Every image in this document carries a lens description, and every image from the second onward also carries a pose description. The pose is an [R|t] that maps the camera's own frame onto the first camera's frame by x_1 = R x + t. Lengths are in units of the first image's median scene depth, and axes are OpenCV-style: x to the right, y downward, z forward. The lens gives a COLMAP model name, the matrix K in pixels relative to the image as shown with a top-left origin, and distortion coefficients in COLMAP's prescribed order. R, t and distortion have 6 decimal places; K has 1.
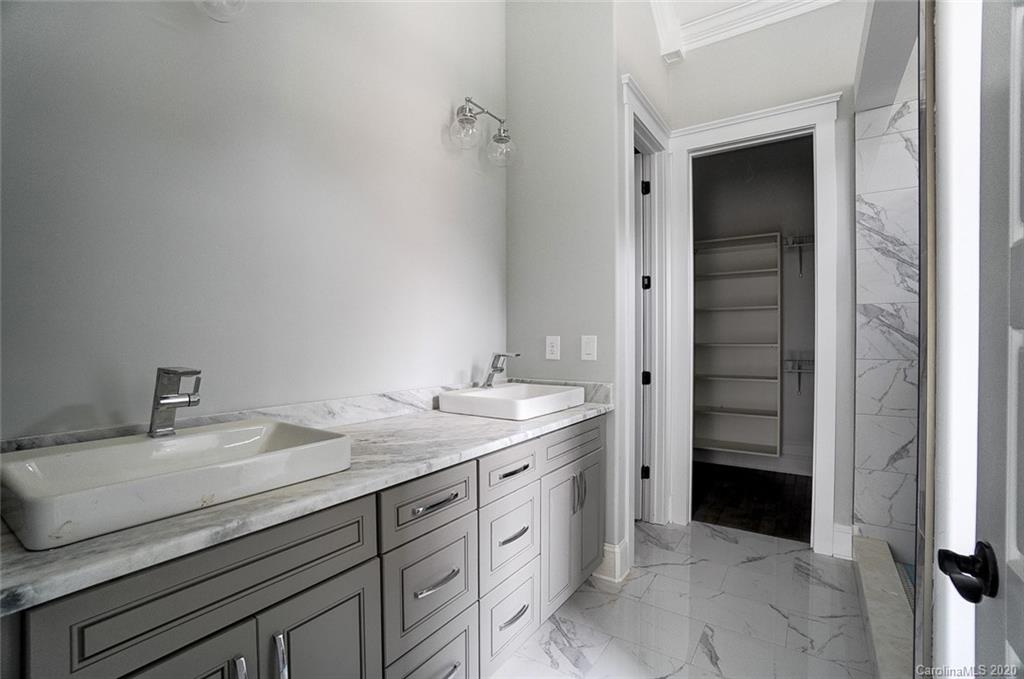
lens RADIAL K [[460.6, 0, 515.4], [0, 460.6, 361.3], [0, 0, 1]] dist [-0.033066, 0.001127]
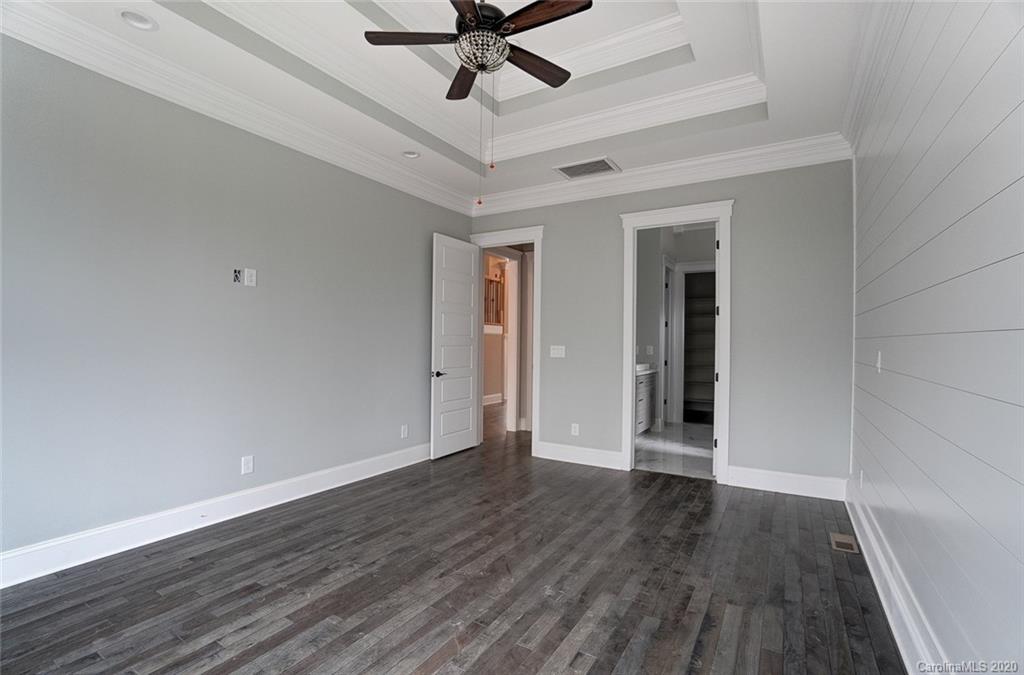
lens RADIAL K [[461.1, 0, 514.5], [0, 461.1, 348.6], [0, 0, 1]] dist [-0.037672, 0.000627]
pose [[0.998913, 0.019897, 0.042158, -0.745917], [-0.018802, 0.999479, -0.026231, 0.048170], [-0.042658, 0.025410, 0.998767, -1.690761]]
